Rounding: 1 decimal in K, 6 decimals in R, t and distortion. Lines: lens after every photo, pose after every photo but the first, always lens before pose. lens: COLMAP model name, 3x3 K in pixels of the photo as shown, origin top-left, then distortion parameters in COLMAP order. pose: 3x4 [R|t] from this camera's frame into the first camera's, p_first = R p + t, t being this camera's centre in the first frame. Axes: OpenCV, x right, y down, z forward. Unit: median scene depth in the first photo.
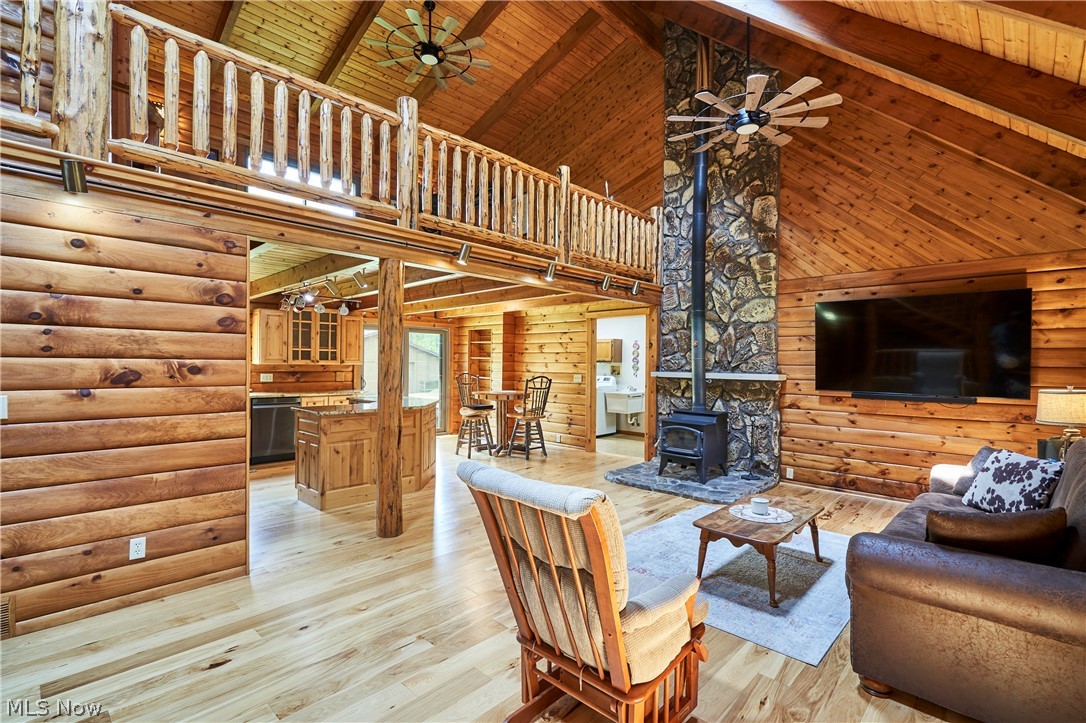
lens RADIAL K [[503.5, 0, 543.0], [0, 503.5, 361.5], [0, 0, 1]] dist [0.000368, 0.000306]
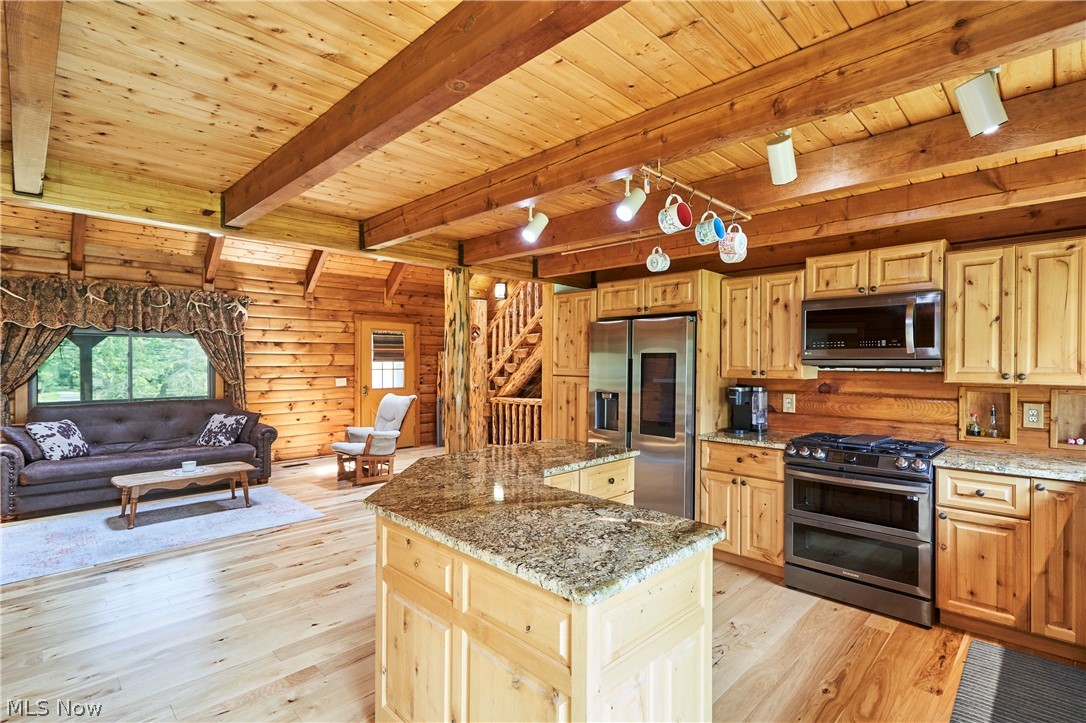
lens RADIAL K [[516.8, 0, 545.0], [0, 516.8, 368.2], [0, 0, 1]] dist [0.005186, 0.000758]
pose [[-0.999802, -0.012278, 0.015671, -0.349121], [-0.012135, 0.999884, 0.009192, -0.010158], [-0.015782, 0.009000, -0.999835, 1.432945]]
